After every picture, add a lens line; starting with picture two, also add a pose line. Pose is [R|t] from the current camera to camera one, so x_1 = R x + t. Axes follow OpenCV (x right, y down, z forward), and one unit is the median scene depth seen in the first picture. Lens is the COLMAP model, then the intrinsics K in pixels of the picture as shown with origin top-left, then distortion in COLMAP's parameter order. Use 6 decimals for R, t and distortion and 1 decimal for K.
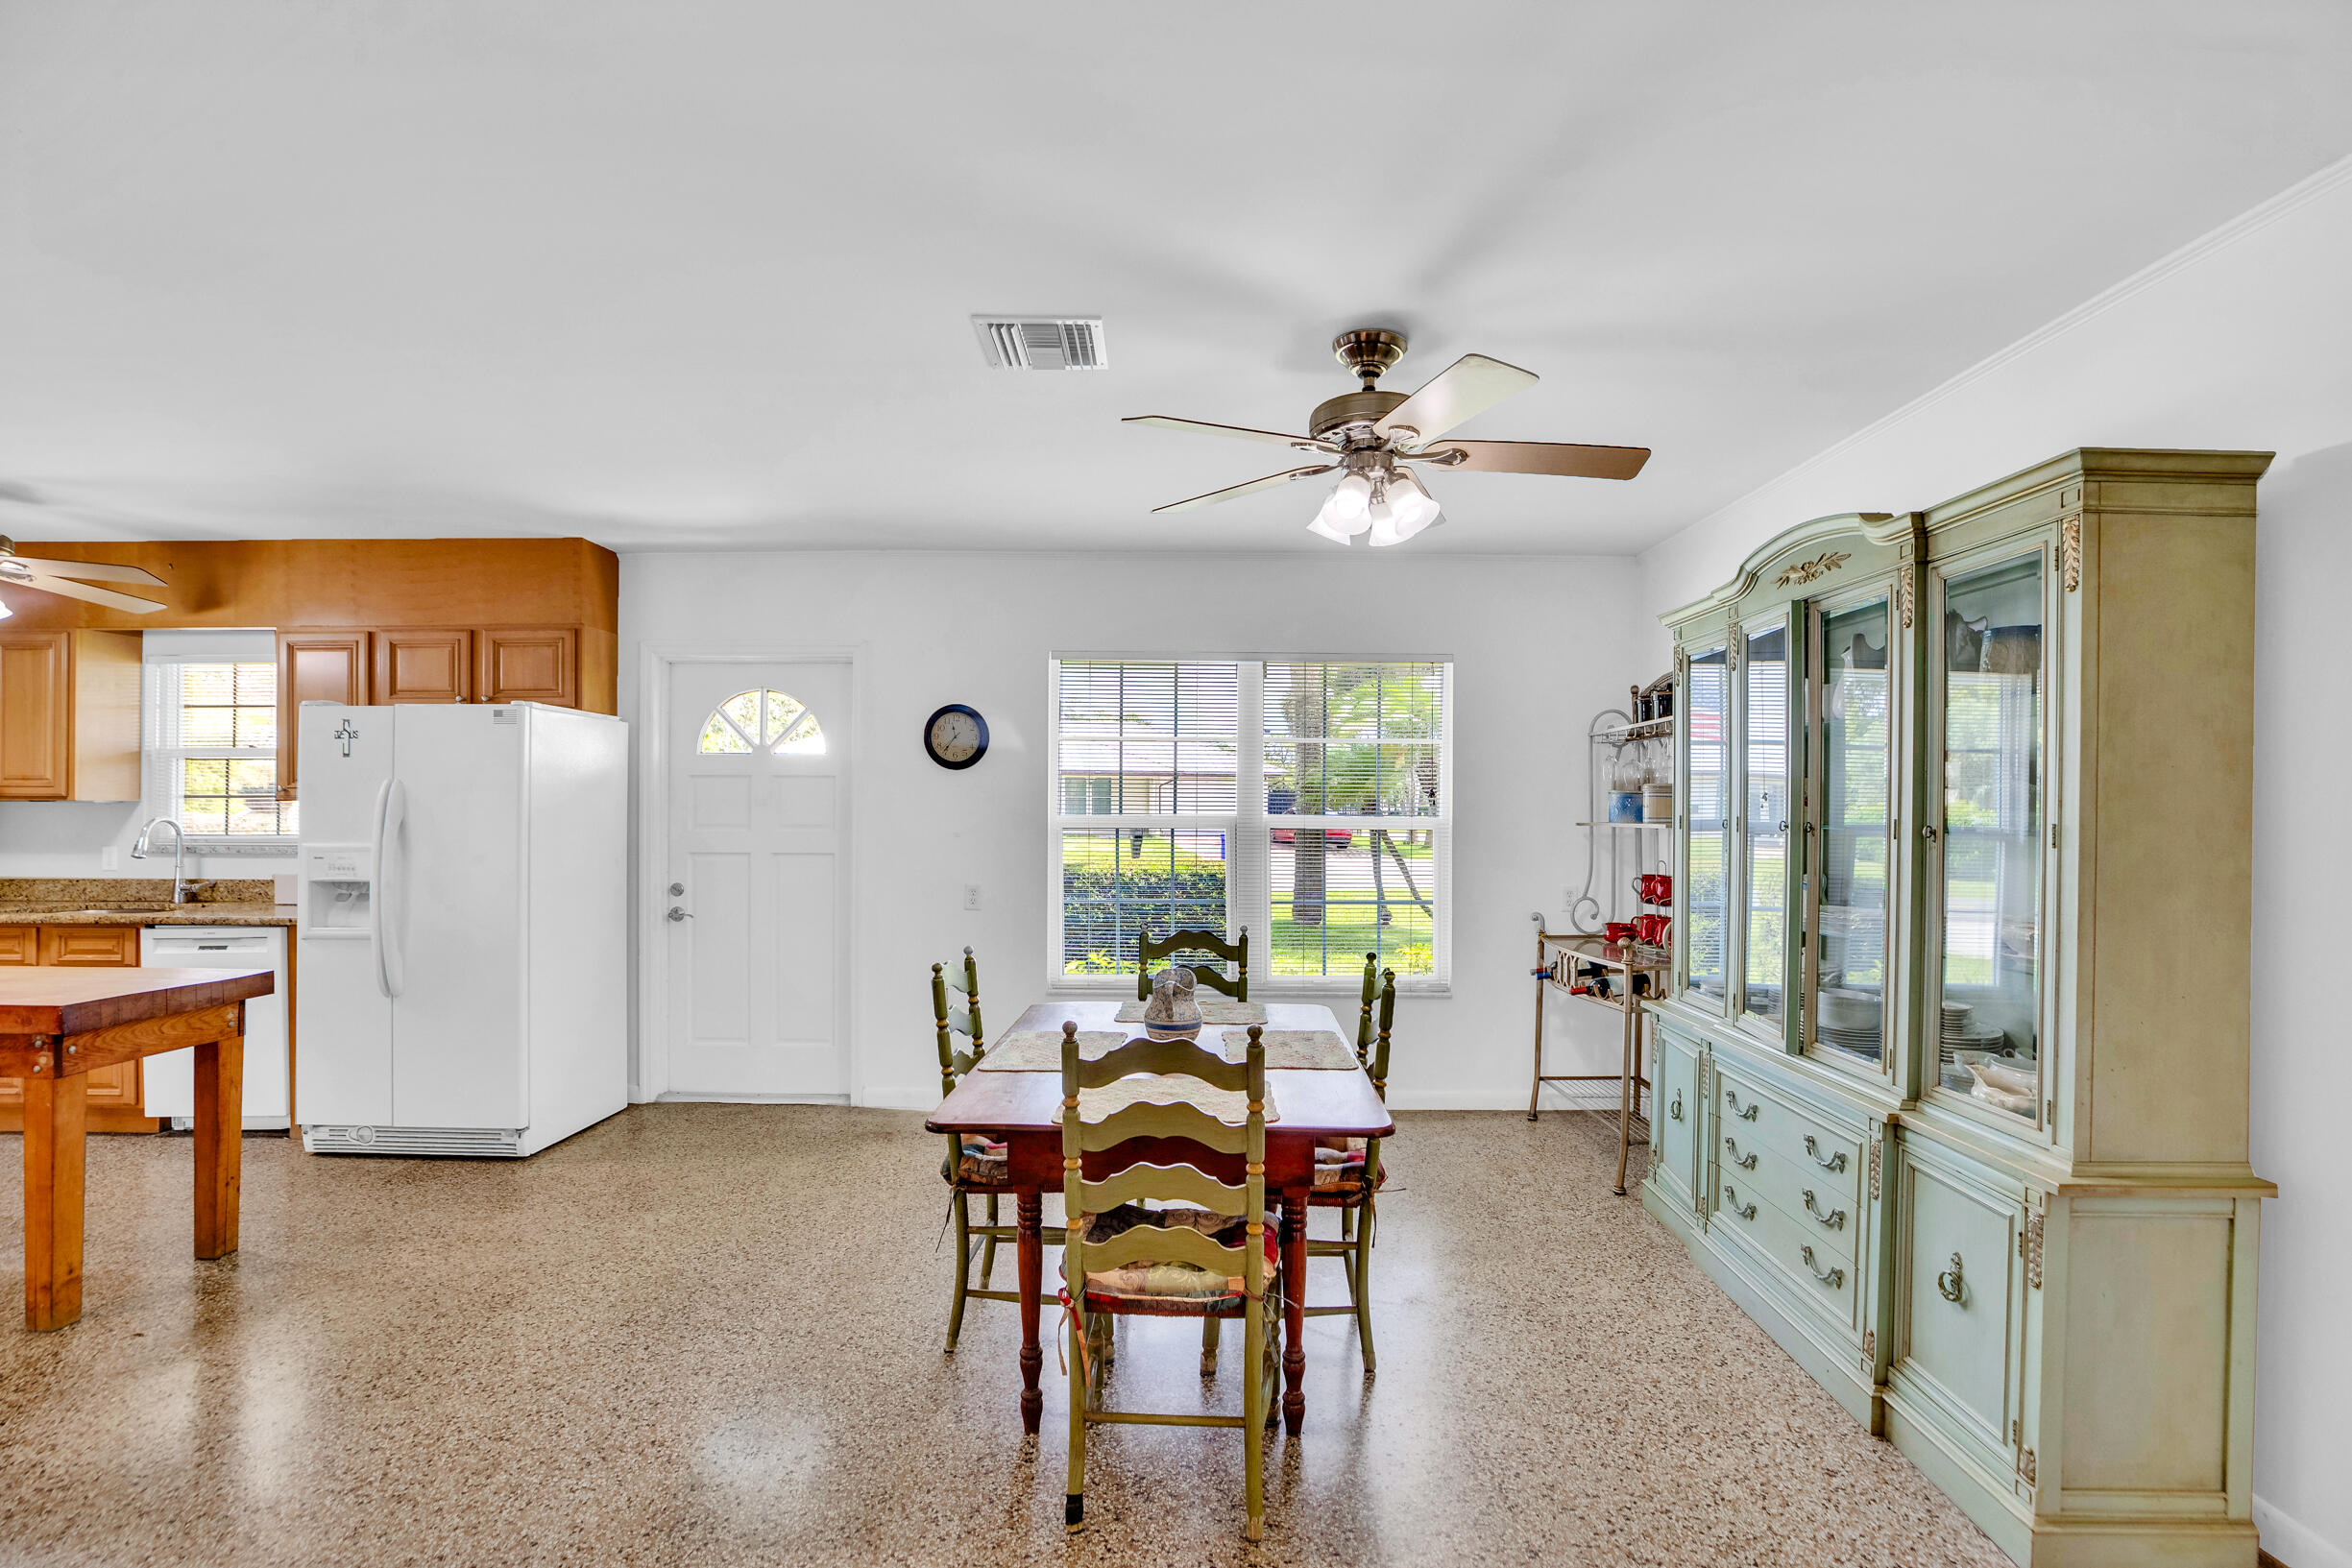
lens RADIAL K [[1082.0, 0, 1194.7], [0, 1082.0, 799.9], [0, 0, 1]] dist [-0.043529, 0.012904]
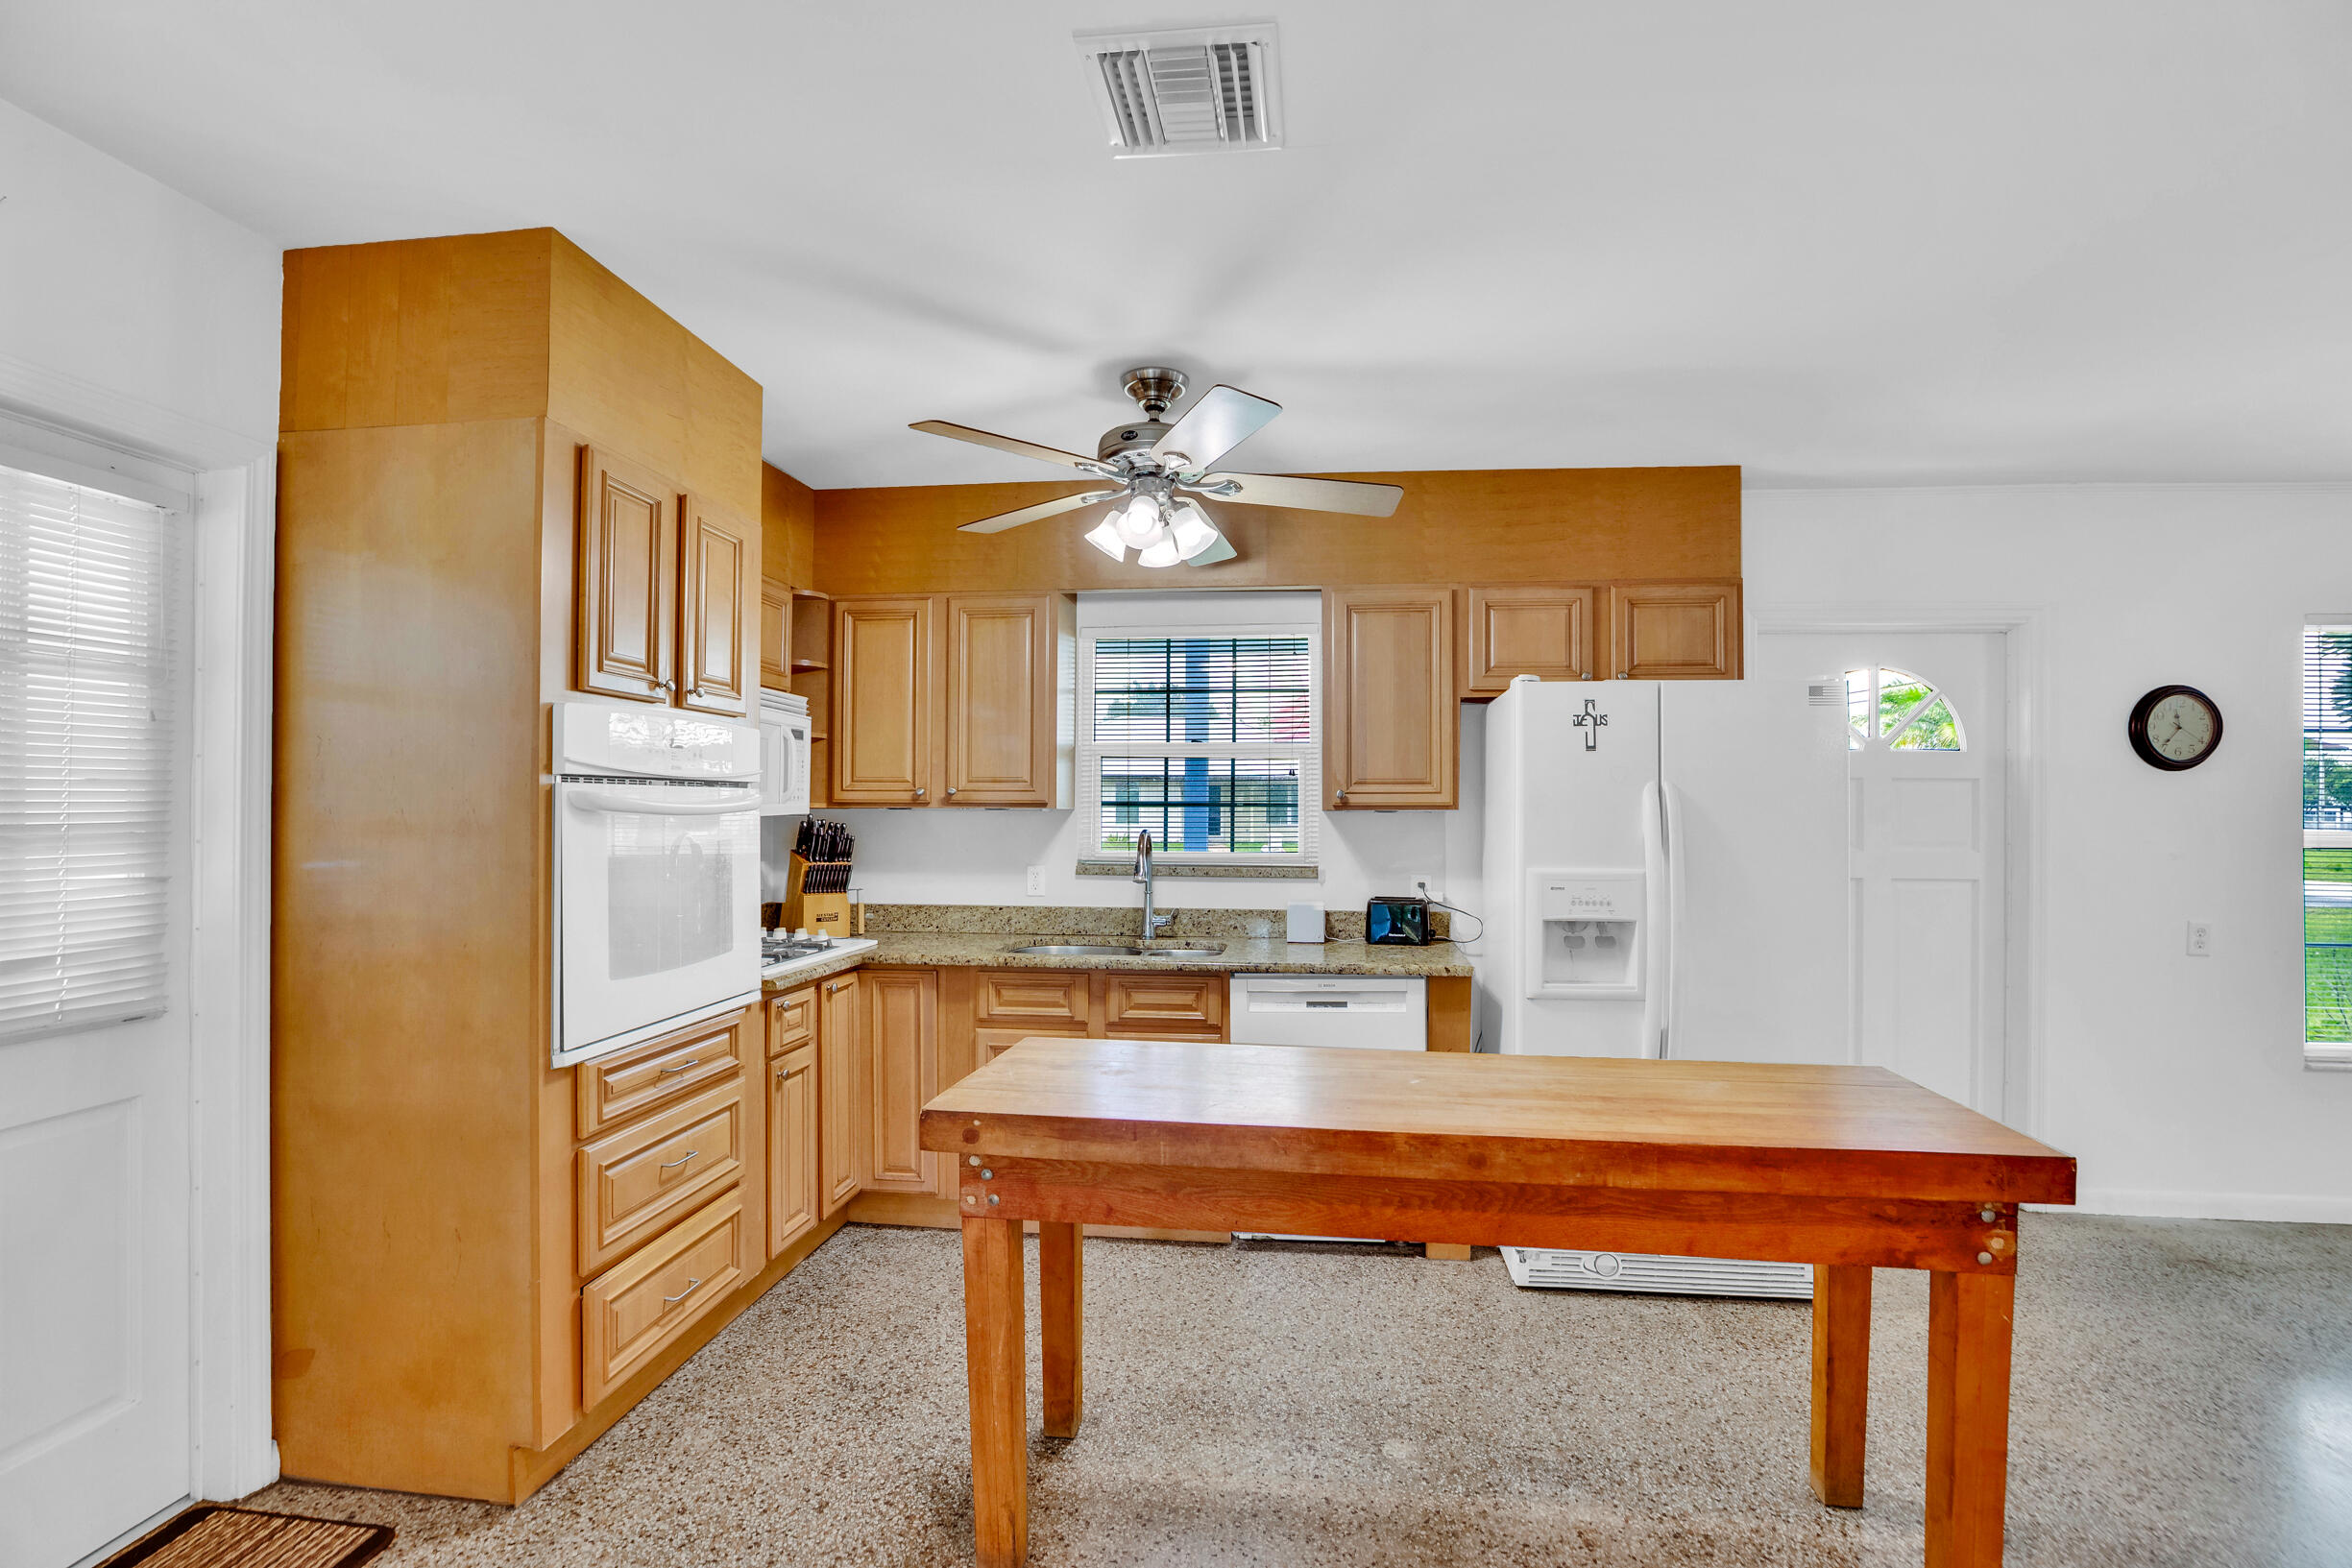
lens RADIAL K [[1082.0, 0, 1195.1], [0, 1082.0, 804.8], [0, 0, 1]] dist [-0.043529, 0.012904]
pose [[0.994207, 0.002088, -0.107460, -0.940844], [-0.002383, 0.999994, -0.002622, -0.000612], [0.107454, 0.002863, 0.994206, 0.217602]]
